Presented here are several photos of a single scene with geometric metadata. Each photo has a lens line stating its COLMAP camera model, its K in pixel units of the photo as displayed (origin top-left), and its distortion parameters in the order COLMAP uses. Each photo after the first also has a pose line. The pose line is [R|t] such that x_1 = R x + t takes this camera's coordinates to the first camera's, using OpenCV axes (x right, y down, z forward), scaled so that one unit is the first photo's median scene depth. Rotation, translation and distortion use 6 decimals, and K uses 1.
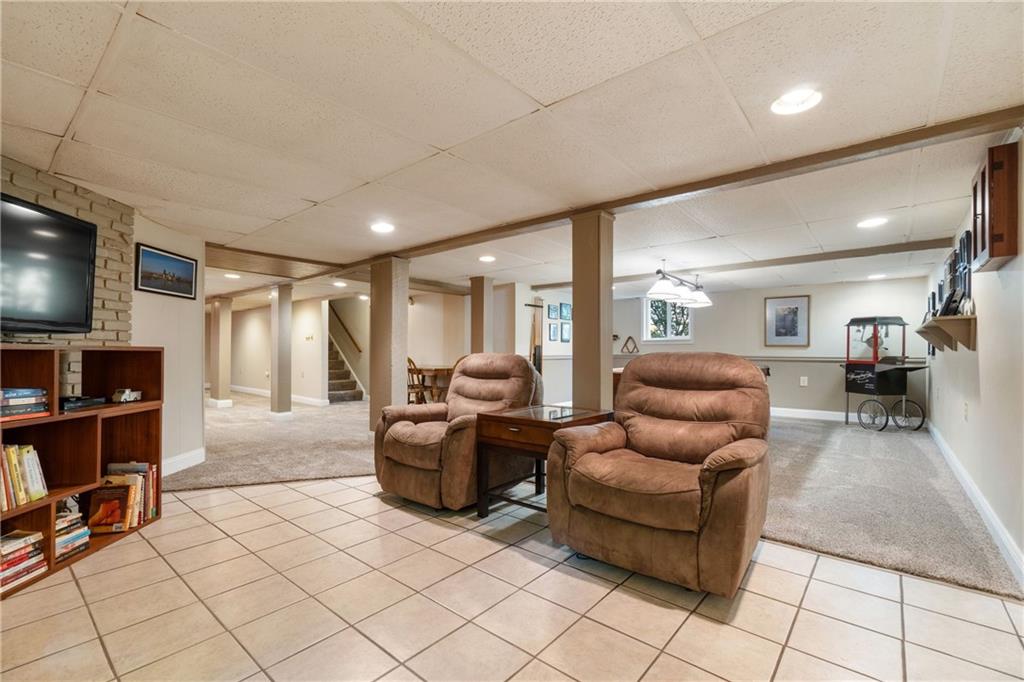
lens RADIAL K [[440.9, 0, 515.0], [0, 440.9, 345.8], [0, 0, 1]] dist [-0.005260, -0.000332]
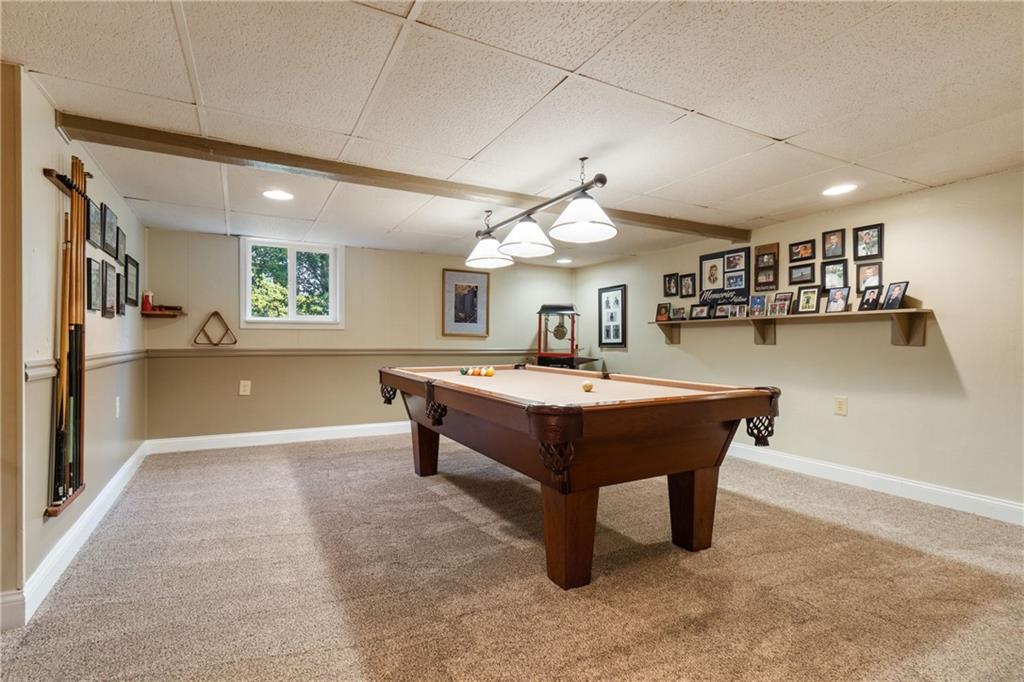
lens RADIAL K [[492.6, 0, 512.2], [0, 492.6, 342.0], [0, 0, 1]] dist [-0.000292, 0.000821]
pose [[0.369741, 0.000323, 0.929135, -0.153640], [-0.014360, 0.999882, 0.005366, 0.005986], [-0.929024, -0.015326, 0.369702, 0.611164]]
